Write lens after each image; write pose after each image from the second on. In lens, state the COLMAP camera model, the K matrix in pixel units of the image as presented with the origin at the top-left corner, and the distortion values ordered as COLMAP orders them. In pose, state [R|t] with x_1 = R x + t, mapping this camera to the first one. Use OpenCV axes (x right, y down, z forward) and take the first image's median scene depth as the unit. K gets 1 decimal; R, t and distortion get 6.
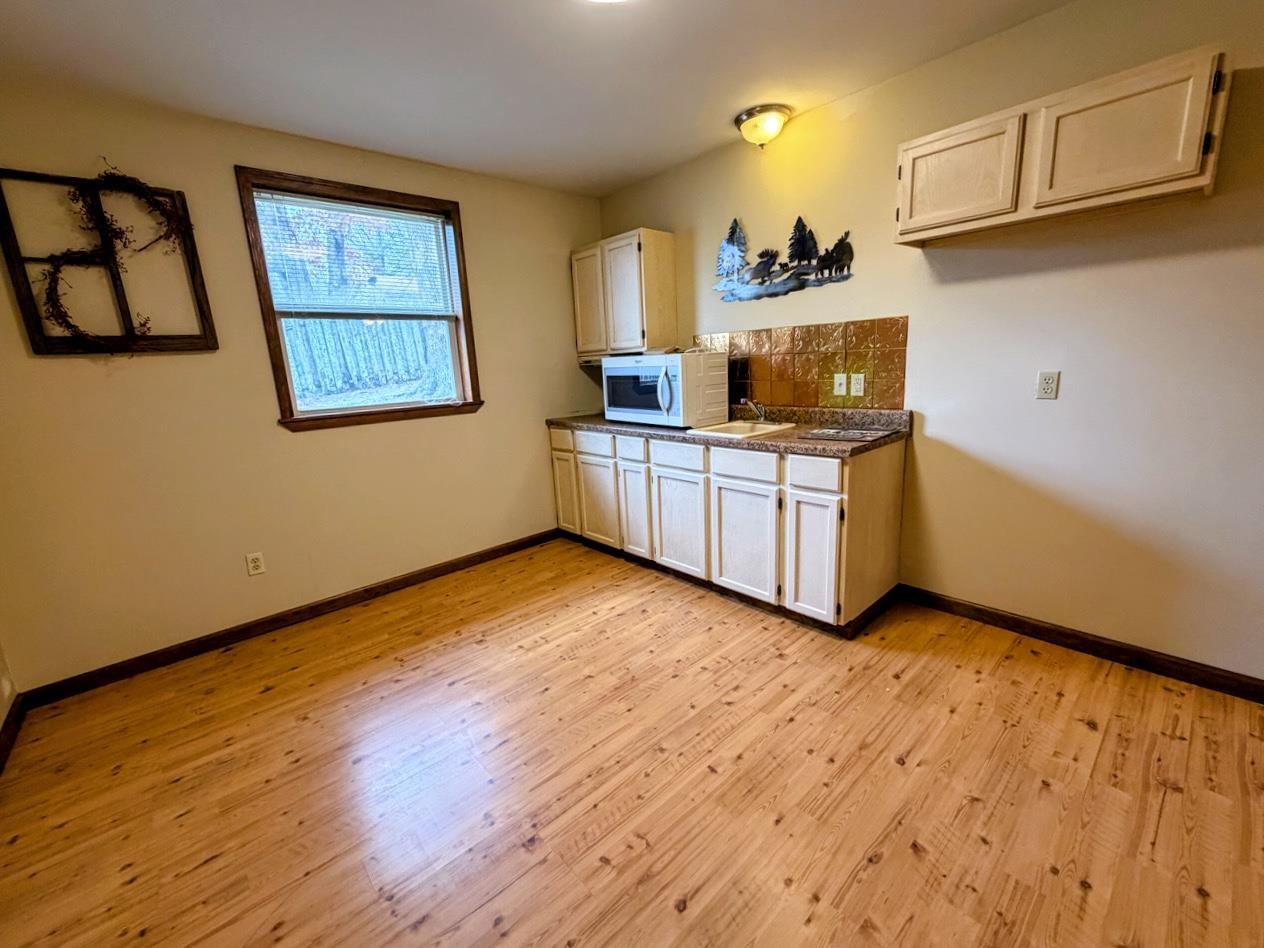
lens RADIAL K [[517.4, 0, 632.0], [0, 517.4, 474.0], [0, 0, 1]] dist [-0.000325, 0.000233]
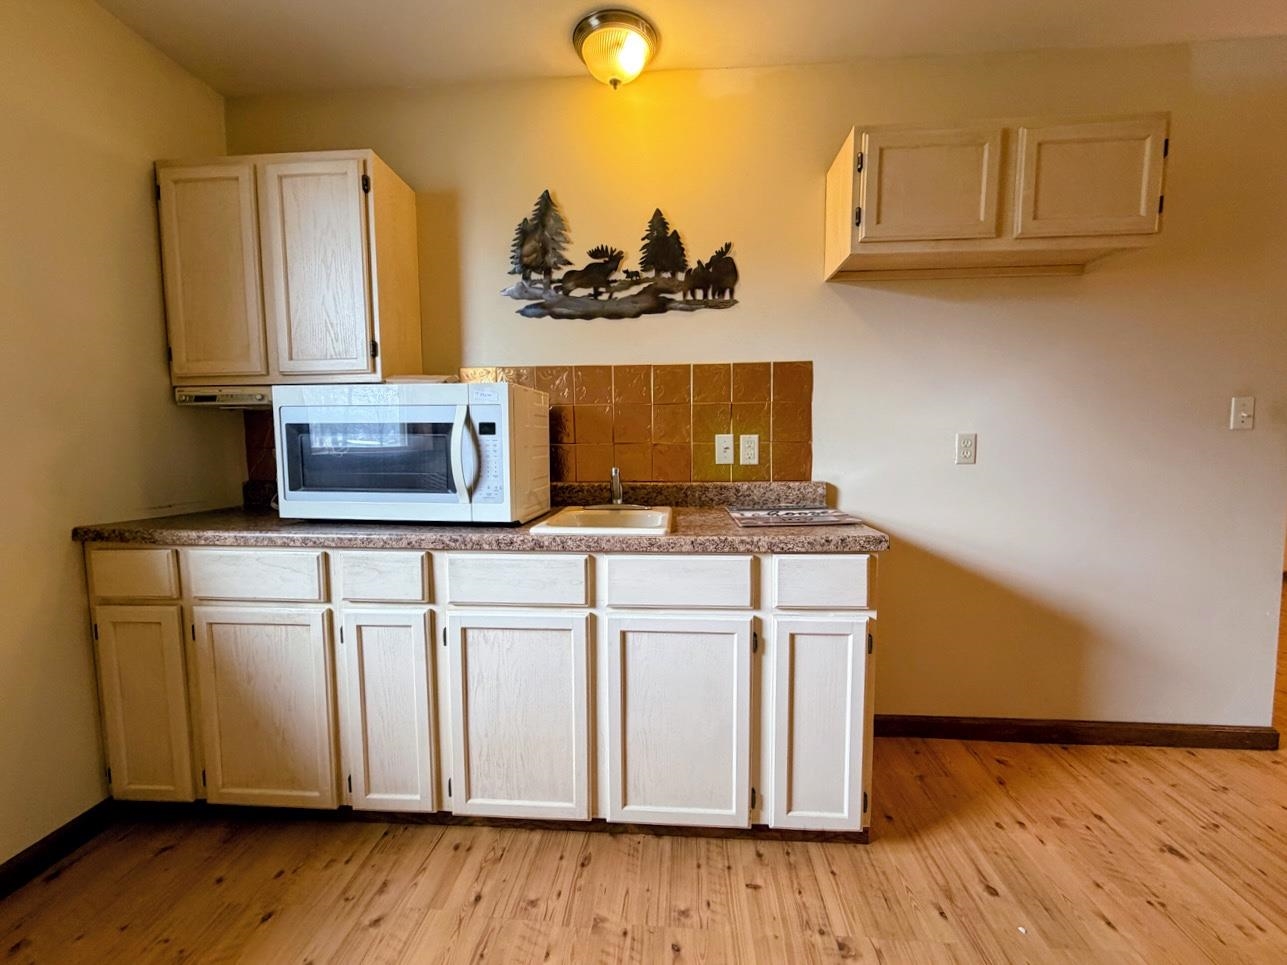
lens RADIAL K [[526.8, 0, 643.5], [0, 526.8, 482.5], [0, 0, 1]] dist [-0.000325, 0.000233]
pose [[0.719948, -0.007403, 0.693988, -0.175127], [0.118972, 0.986458, -0.112900, -0.056910], [-0.683754, 0.163847, 0.711080, 0.549274]]
